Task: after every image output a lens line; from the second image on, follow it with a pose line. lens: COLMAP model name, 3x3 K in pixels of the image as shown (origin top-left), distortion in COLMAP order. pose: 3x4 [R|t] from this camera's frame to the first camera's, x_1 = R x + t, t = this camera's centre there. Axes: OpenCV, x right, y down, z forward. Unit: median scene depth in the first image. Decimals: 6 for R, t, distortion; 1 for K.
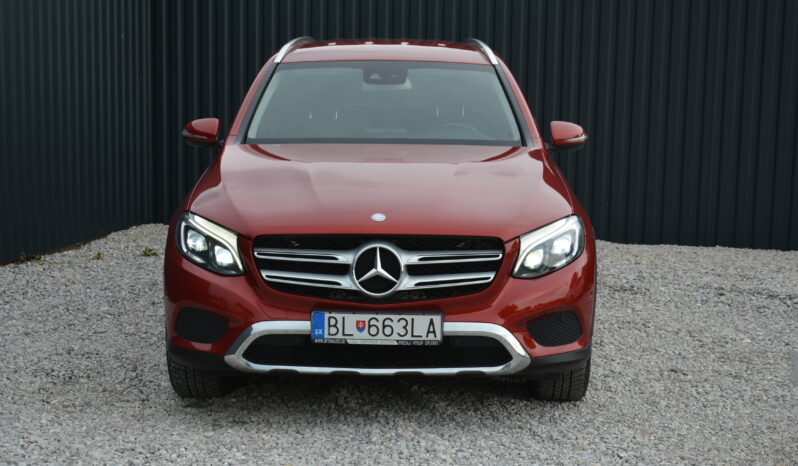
lens RADIAL K [[1421.4, 0, 399.0], [0, 1421.4, 233.0], [0, 0, 1]] dist [-0.260677, -0.000210]
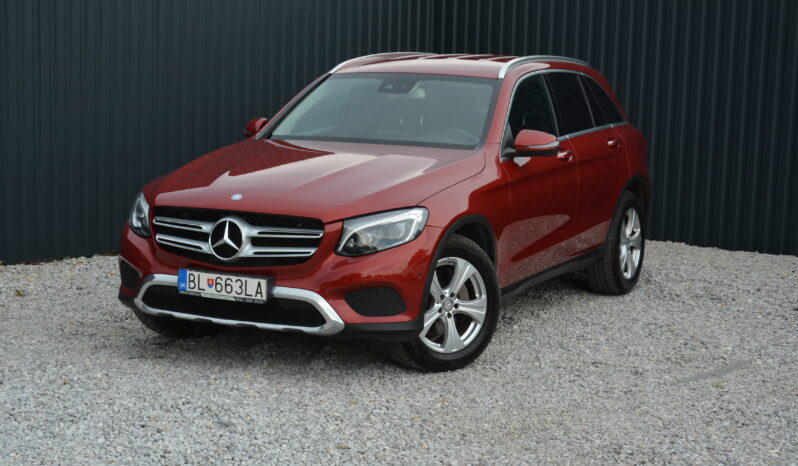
lens RADIAL K [[1371.4, 0, 399.0], [0, 1371.4, 233.0], [0, 0, 1]] dist [-0.131068, -0.026328]
pose [[0.898924, 0.064697, -0.433301, 0.635891], [-0.069571, 0.997566, 0.004618, 0.004898], [0.432545, 0.025994, 0.901238, -0.007559]]
